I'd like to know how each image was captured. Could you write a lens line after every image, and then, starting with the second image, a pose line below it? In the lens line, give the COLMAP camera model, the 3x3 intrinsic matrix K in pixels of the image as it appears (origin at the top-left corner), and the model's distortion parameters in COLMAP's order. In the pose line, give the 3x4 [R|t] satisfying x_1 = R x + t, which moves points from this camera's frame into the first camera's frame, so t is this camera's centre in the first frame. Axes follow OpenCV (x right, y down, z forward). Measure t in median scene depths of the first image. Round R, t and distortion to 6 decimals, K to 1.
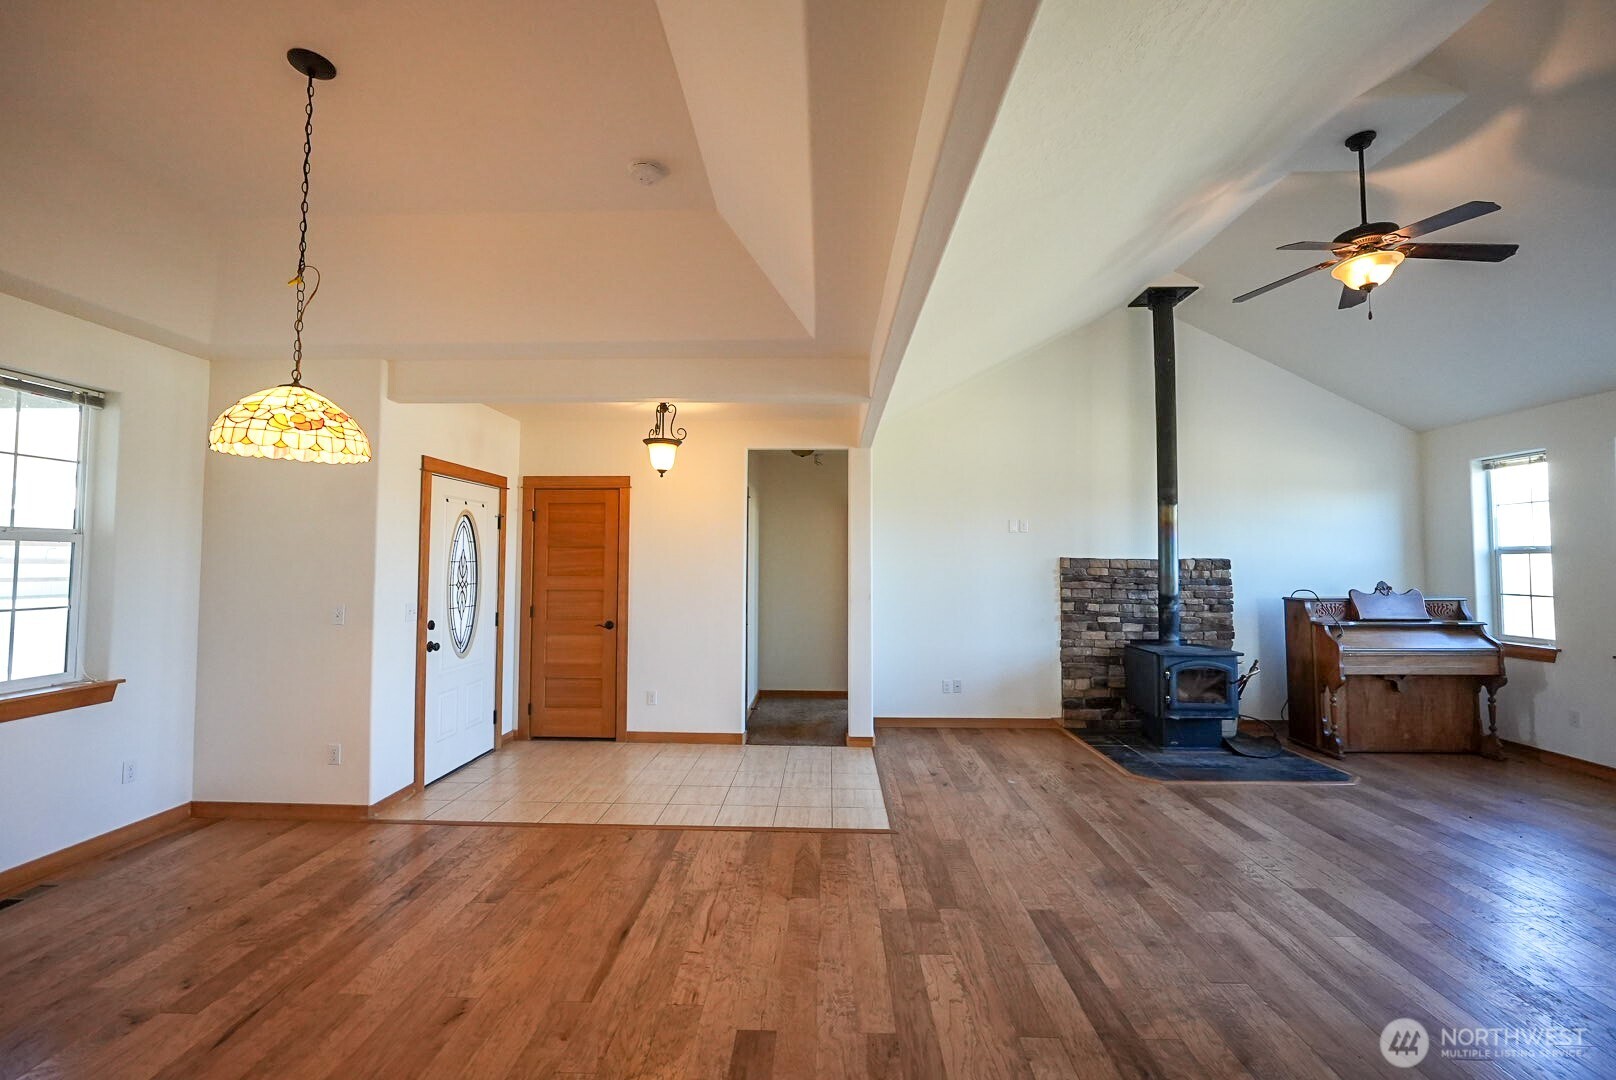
lens RADIAL K [[683.1, 0, 808.0], [0, 683.1, 540.0], [0, 0, 1]] dist [-0.000447, -0.000008]
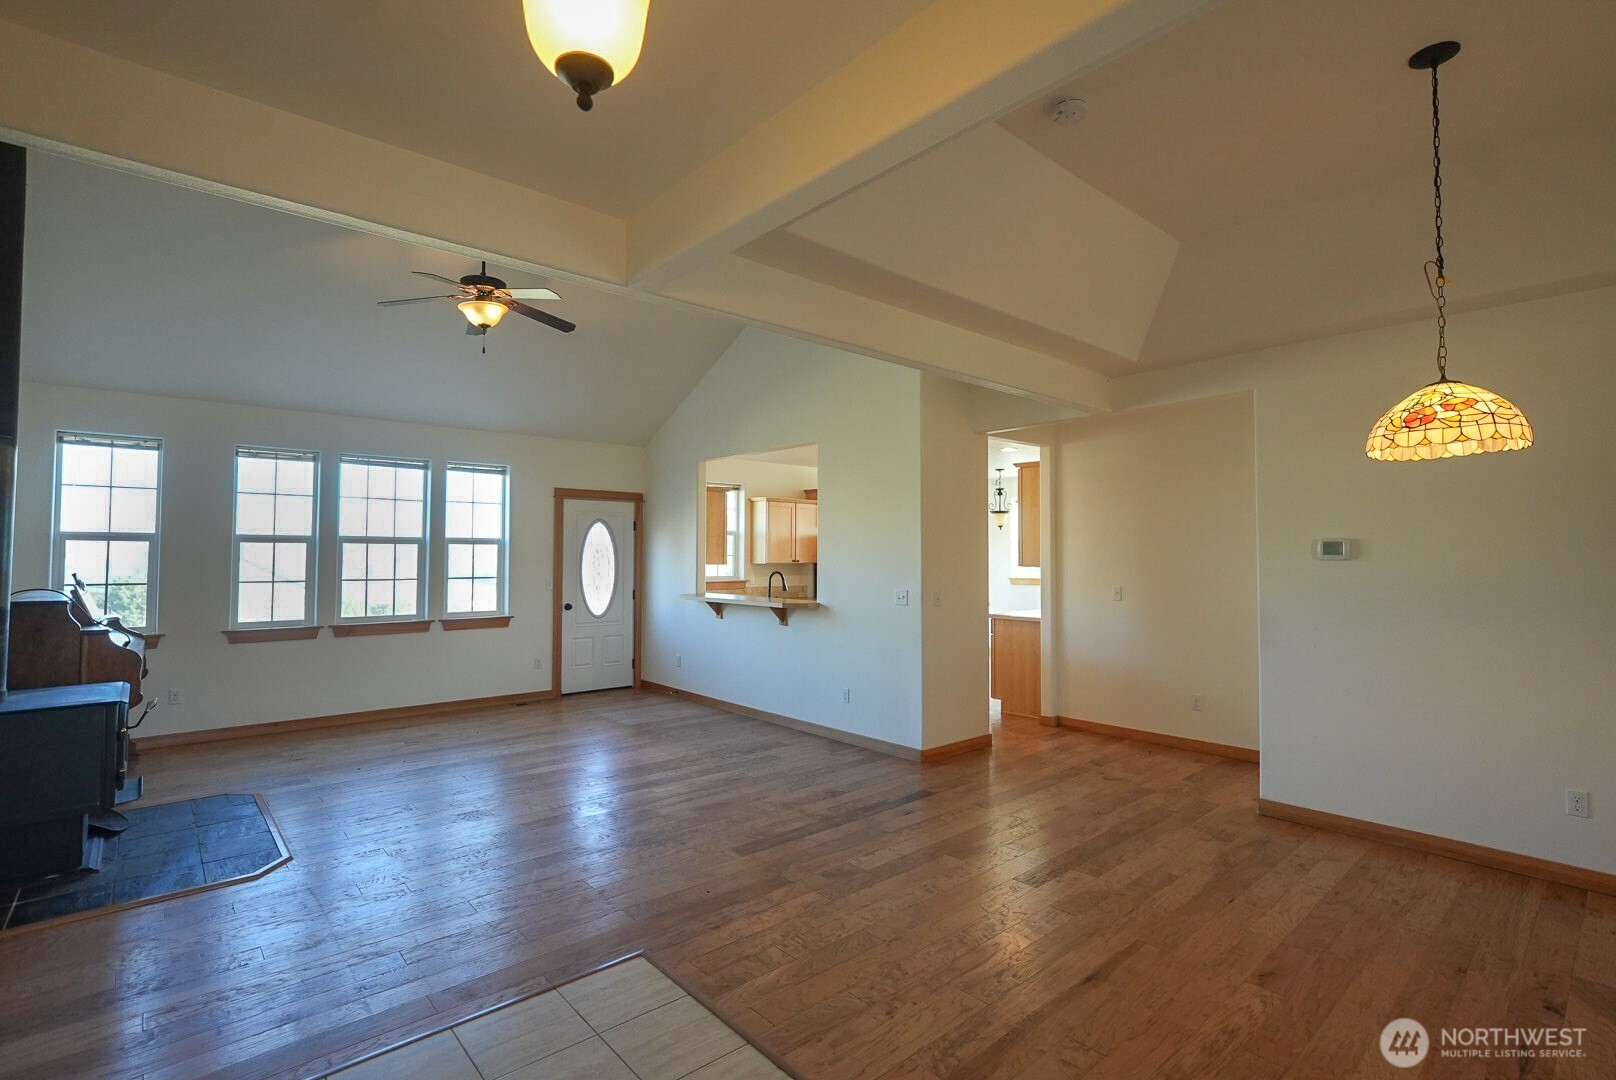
lens RADIAL K [[763.8, 0, 808.0], [0, 763.8, 540.0], [0, 0, 1]] dist [-0.000550, 0.000731]
pose [[-0.689794, 0.010902, 0.723924, -0.706549], [-0.031387, 0.998496, -0.044944, 0.065931], [-0.723325, -0.053724, -0.688414, 1.879474]]
